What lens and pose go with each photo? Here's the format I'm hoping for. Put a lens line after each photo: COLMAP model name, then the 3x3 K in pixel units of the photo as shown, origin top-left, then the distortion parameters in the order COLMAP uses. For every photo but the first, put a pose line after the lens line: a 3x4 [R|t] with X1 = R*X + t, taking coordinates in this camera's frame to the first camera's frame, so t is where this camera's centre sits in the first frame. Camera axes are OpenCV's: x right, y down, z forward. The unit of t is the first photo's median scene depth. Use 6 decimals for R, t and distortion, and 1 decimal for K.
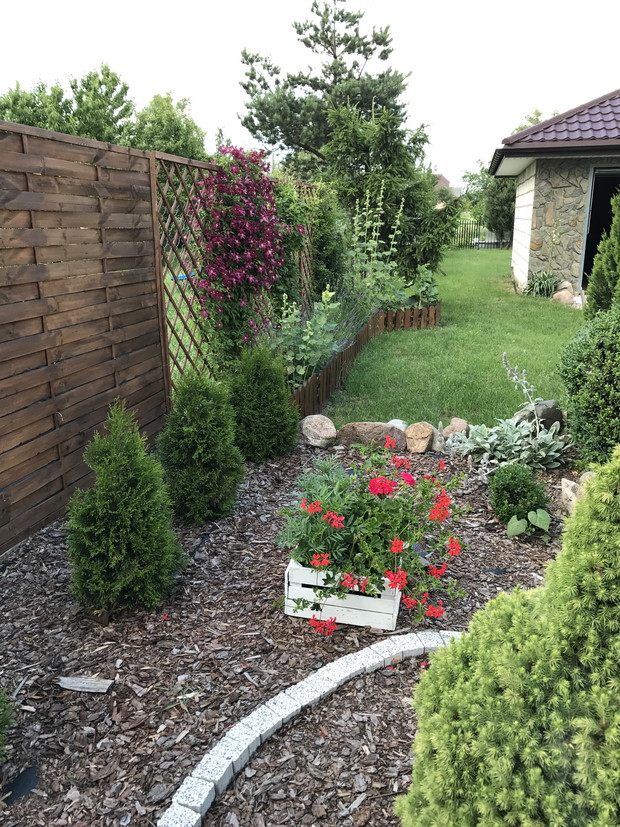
lens RADIAL K [[683.8, 0, 310.7], [0, 683.8, 413.6], [0, 0, 1]] dist [0.038474, -0.052711]
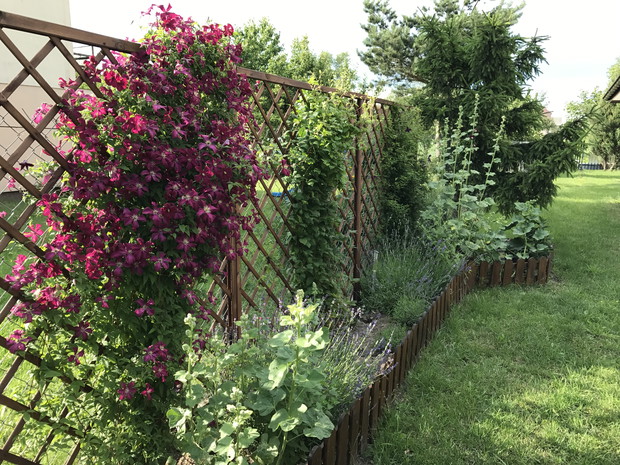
lens RADIAL K [[512.6, 0, 308.9], [0, 512.6, 233.0], [0, 0, 1]] dist [0.038474, -0.052711]
pose [[0.970789, 0.049509, -0.234773, 0.058256], [-0.072592, 0.993227, -0.090719, -0.109717], [0.228692, 0.105112, 0.967808, 0.381451]]
